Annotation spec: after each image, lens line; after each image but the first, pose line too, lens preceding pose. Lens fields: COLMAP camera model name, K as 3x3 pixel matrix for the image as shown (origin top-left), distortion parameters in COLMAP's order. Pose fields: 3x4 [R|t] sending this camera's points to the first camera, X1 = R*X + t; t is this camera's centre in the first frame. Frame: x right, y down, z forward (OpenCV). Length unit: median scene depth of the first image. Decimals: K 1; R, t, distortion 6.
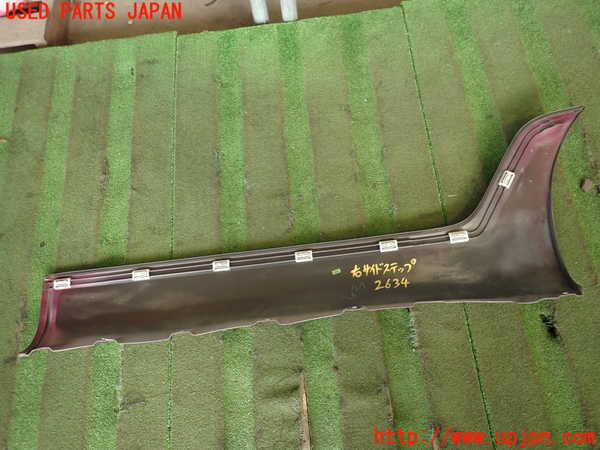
lens RADIAL K [[451.2, 0, 300.0], [0, 451.2, 225.0], [0, 0, 1]] dist [0.007412, -0.003045]
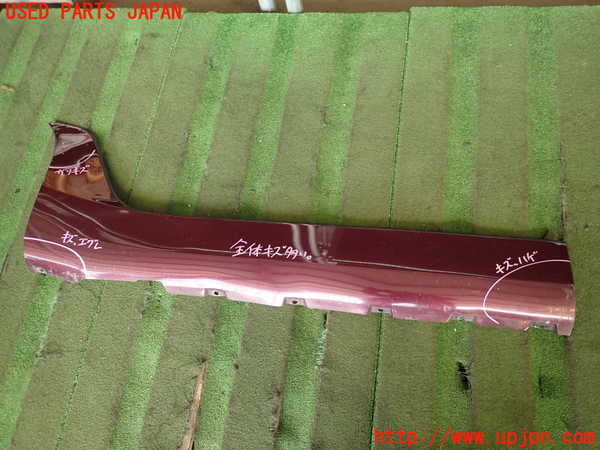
lens RADIAL K [[451.2, 0, 300.0], [0, 451.2, 225.0], [0, 0, 1]] dist [0.007412, -0.003045]
pose [[0.971209, 0.193330, -0.139200, 0.235304], [-0.189432, 0.981043, 0.040859, -0.045963], [0.144461, -0.013314, 0.989421, 0.028735]]
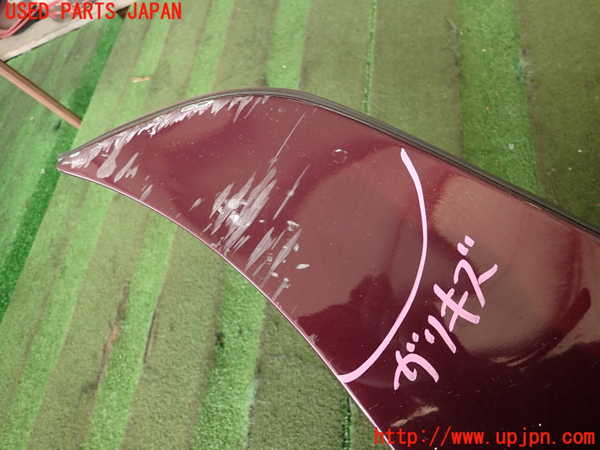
lens RADIAL K [[451.2, 0, 300.0], [0, 451.2, 225.0], [0, 0, 1]] dist [0.007412, -0.003045]
pose [[0.910054, 0.004619, -0.414465, -0.128061], [-0.048754, 0.994189, -0.095972, 0.113186], [0.411613, 0.107547, 0.904991, 0.482503]]
